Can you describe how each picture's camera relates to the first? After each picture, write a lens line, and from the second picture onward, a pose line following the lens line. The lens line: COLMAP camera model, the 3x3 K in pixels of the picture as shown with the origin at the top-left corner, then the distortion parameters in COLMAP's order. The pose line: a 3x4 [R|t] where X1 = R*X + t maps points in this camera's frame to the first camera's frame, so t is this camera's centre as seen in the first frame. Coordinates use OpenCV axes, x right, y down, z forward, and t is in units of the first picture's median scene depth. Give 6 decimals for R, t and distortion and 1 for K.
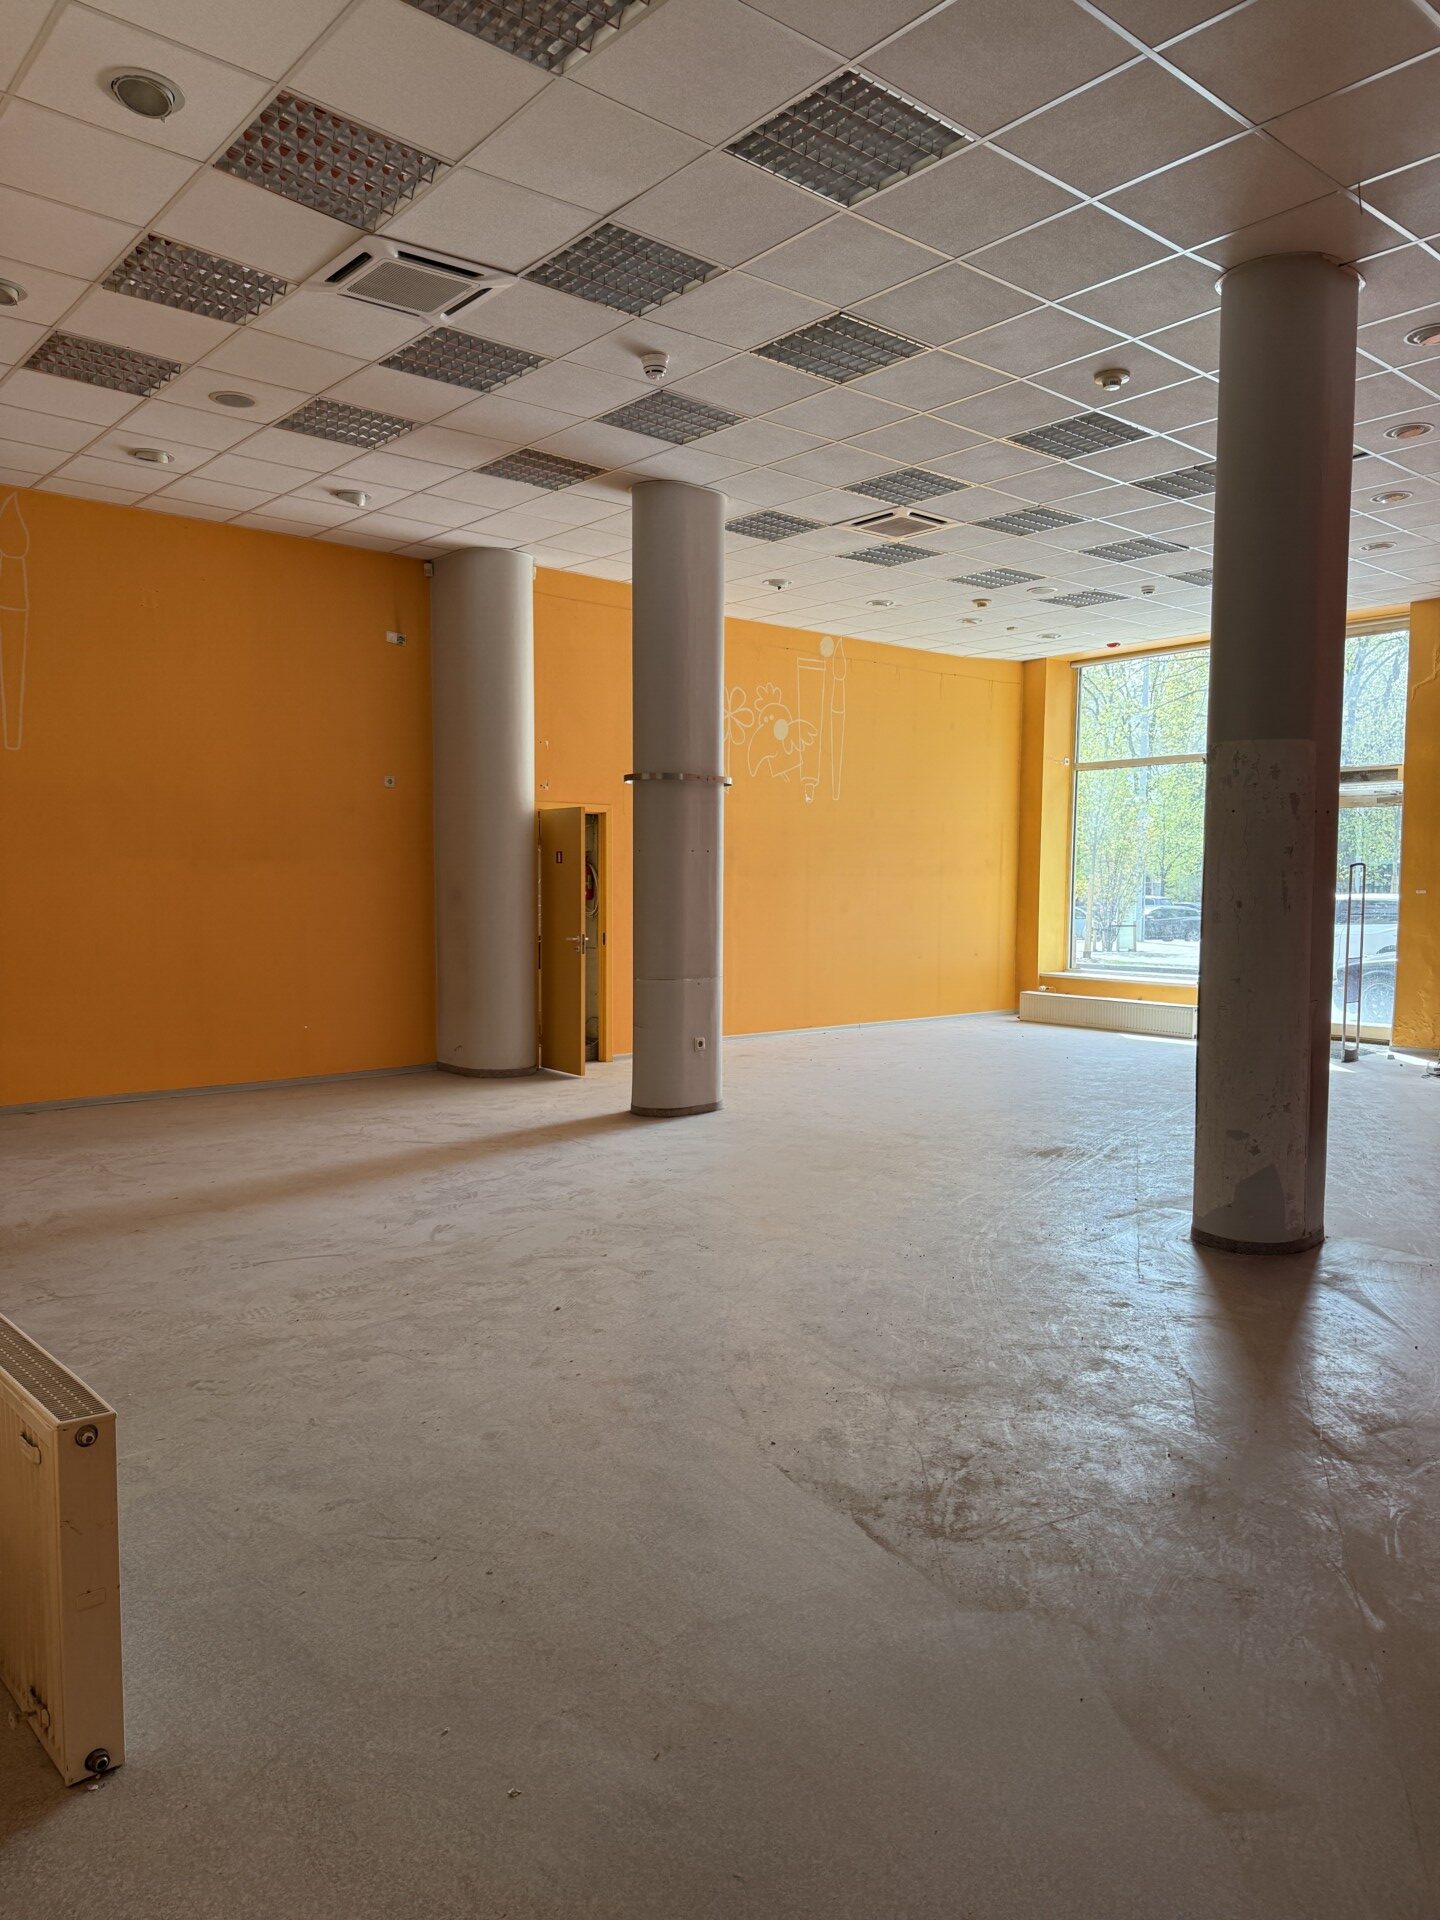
lens RADIAL K [[1337.5, 0, 704.8], [0, 1337.5, 959.0], [0, 0, 1]] dist [0.073552, -0.010644]
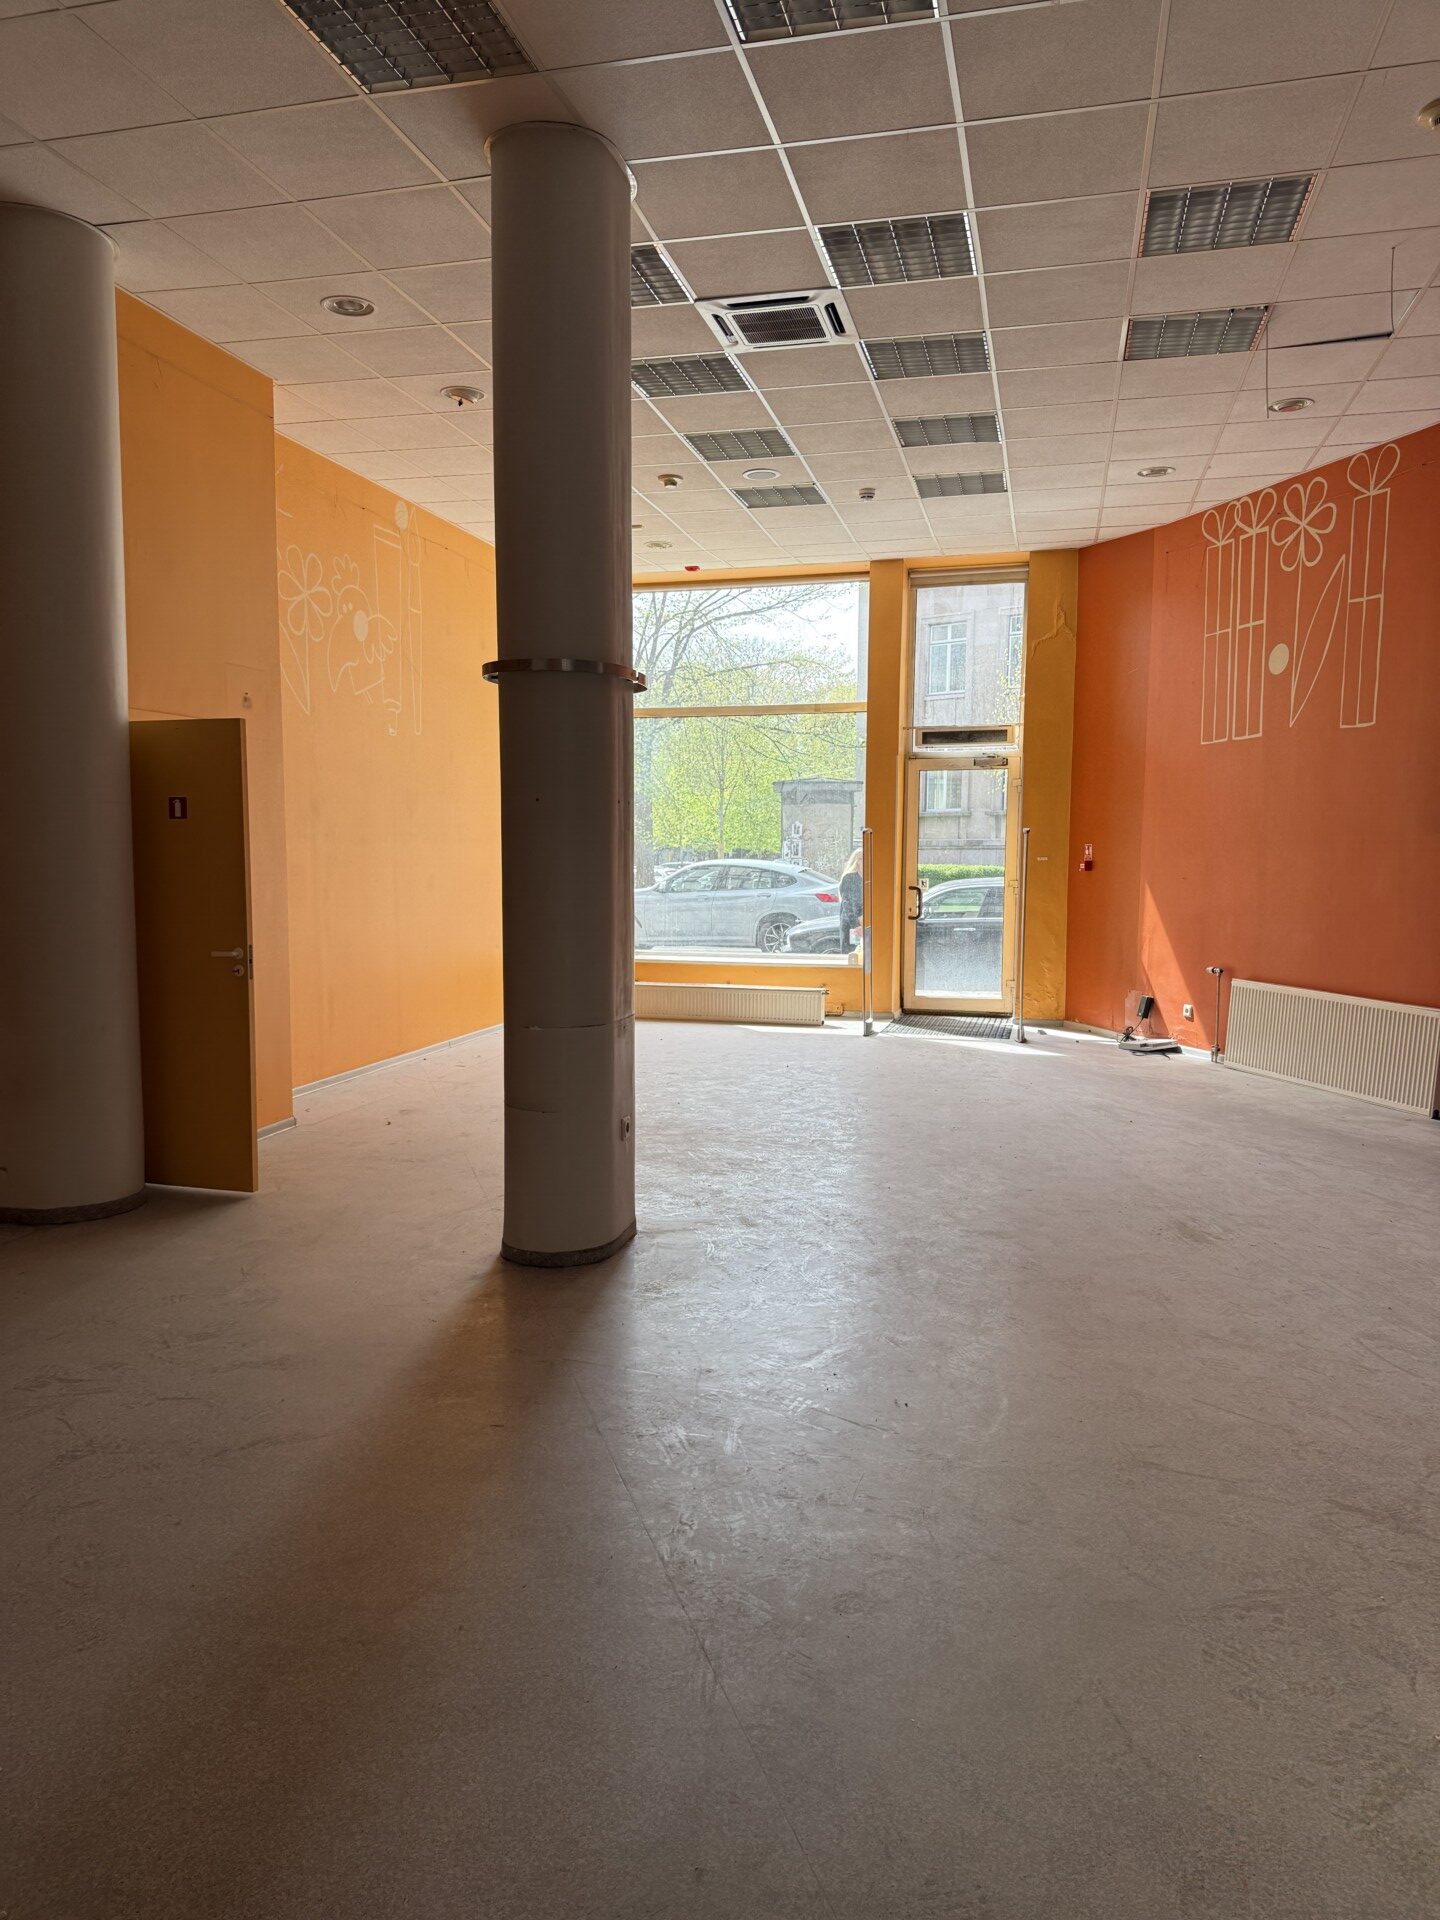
lens RADIAL K [[1337.5, 0, 728.0], [0, 1337.5, 972.4], [0, 0, 1]] dist [0.073552, -0.010644]
pose [[0.816500, -0.055715, 0.574651, -0.210373], [0.033782, 0.998238, 0.048784, -0.022988], [-0.576357, -0.020419, 0.816943, 0.342830]]
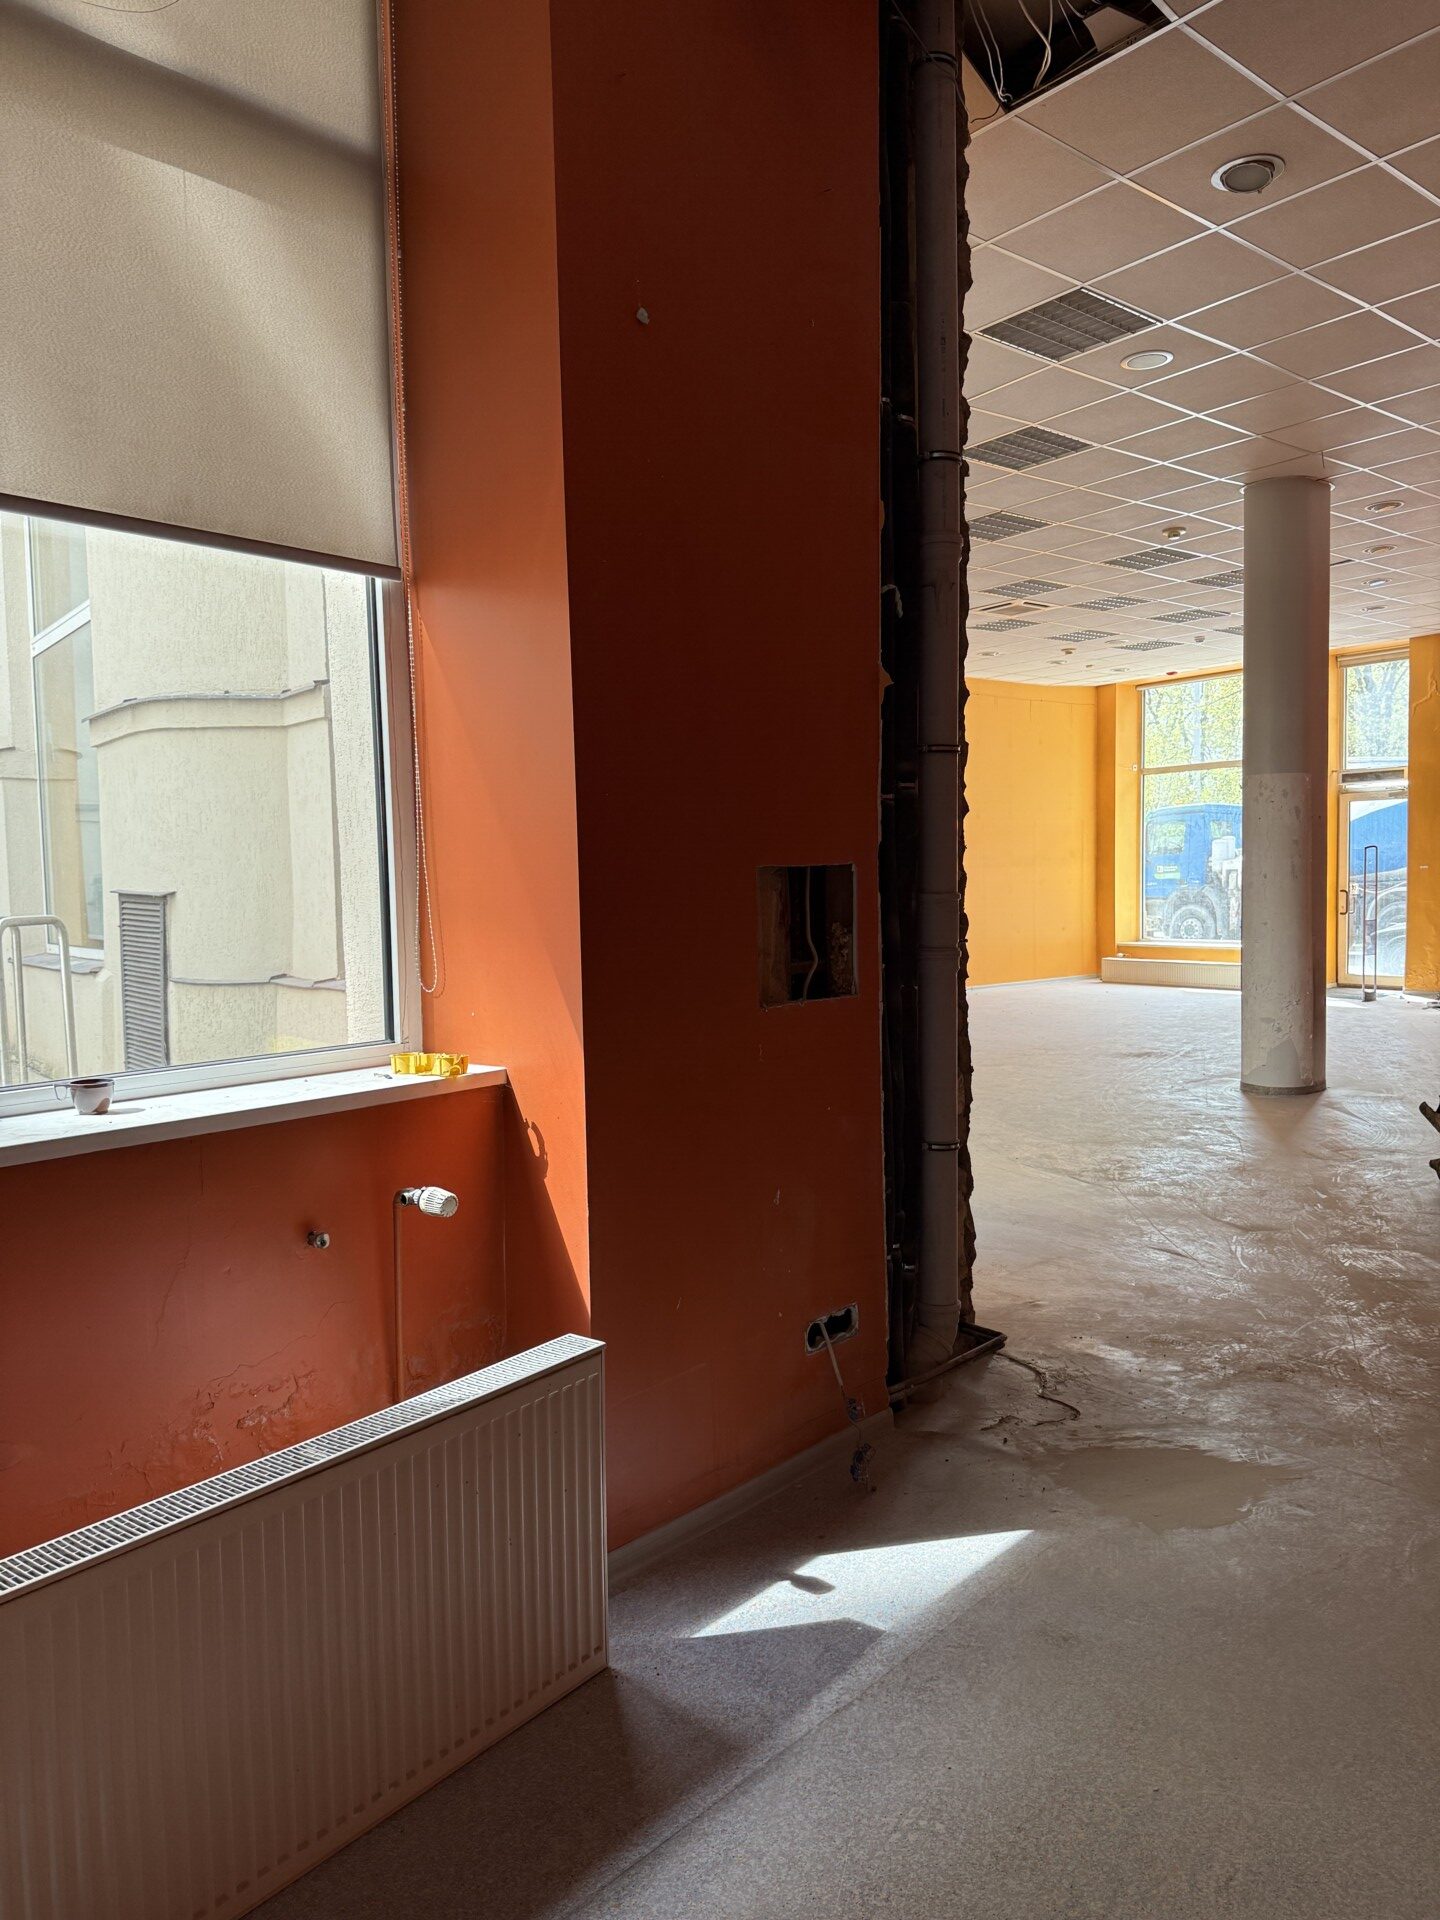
lens RADIAL K [[1337.5, 0, 729.2], [0, 1337.5, 959.1], [0, 0, 1]] dist [0.073552, -0.010644]
pose [[0.999443, -0.025742, -0.021256, -0.092489], [0.025791, 0.999665, 0.002066, 0.016505], [0.021196, -0.002613, 0.999772, -0.274195]]
